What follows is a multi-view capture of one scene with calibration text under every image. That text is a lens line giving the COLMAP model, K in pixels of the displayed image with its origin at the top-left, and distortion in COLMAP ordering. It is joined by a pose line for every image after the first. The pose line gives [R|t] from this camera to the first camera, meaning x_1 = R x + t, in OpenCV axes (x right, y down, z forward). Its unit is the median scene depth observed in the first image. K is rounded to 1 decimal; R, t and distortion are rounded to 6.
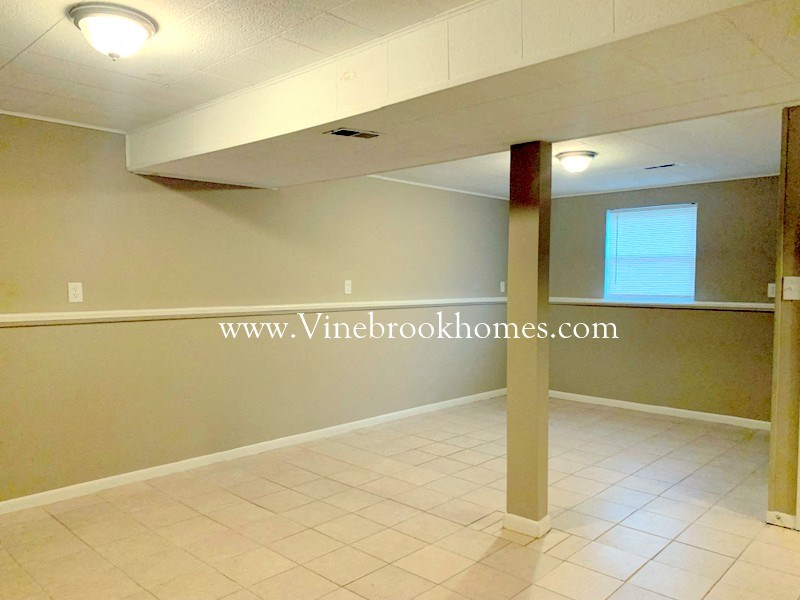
lens RADIAL K [[613.6, 0, 403.0], [0, 613.6, 300.1], [0, 0, 1]] dist [0.016237, 0.006758]
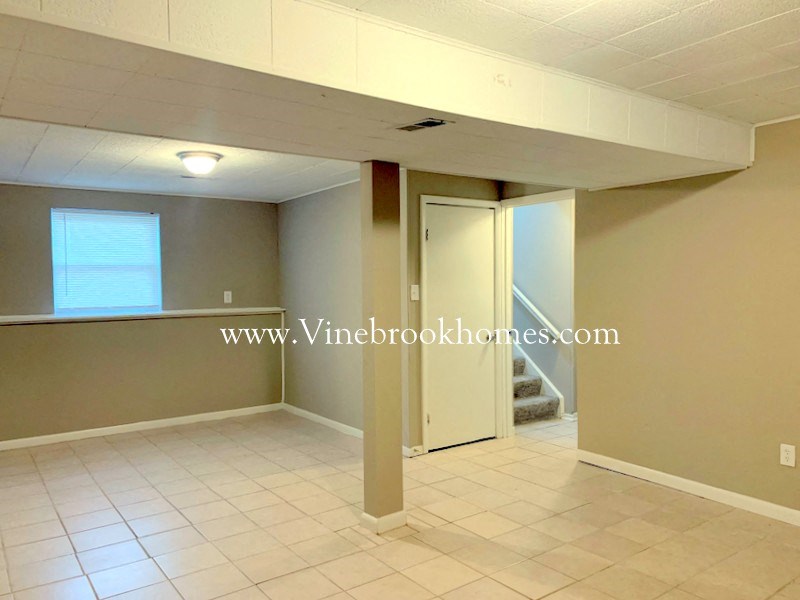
lens RADIAL K [[613.6, 0, 415.4], [0, 613.6, 300.3], [0, 0, 1]] dist [0.016237, 0.006758]
pose [[0.183662, -0.038624, 0.982230, -0.700190], [0.048863, 0.998351, 0.030122, -0.038960], [-0.981774, 0.042463, 0.185246, 0.632472]]
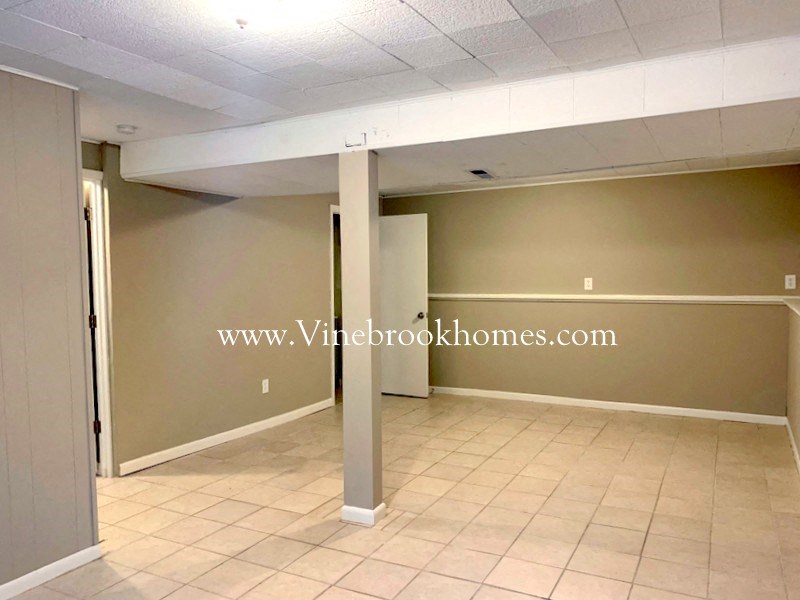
lens RADIAL K [[613.6, 0, 398.2], [0, 613.6, 300.7], [0, 0, 1]] dist [0.016237, 0.006758]
pose [[-0.966794, 0.012668, -0.255244, 0.347057], [-0.005129, 0.997608, 0.068938, -0.057202], [0.255507, 0.067958, -0.964416, 1.712710]]
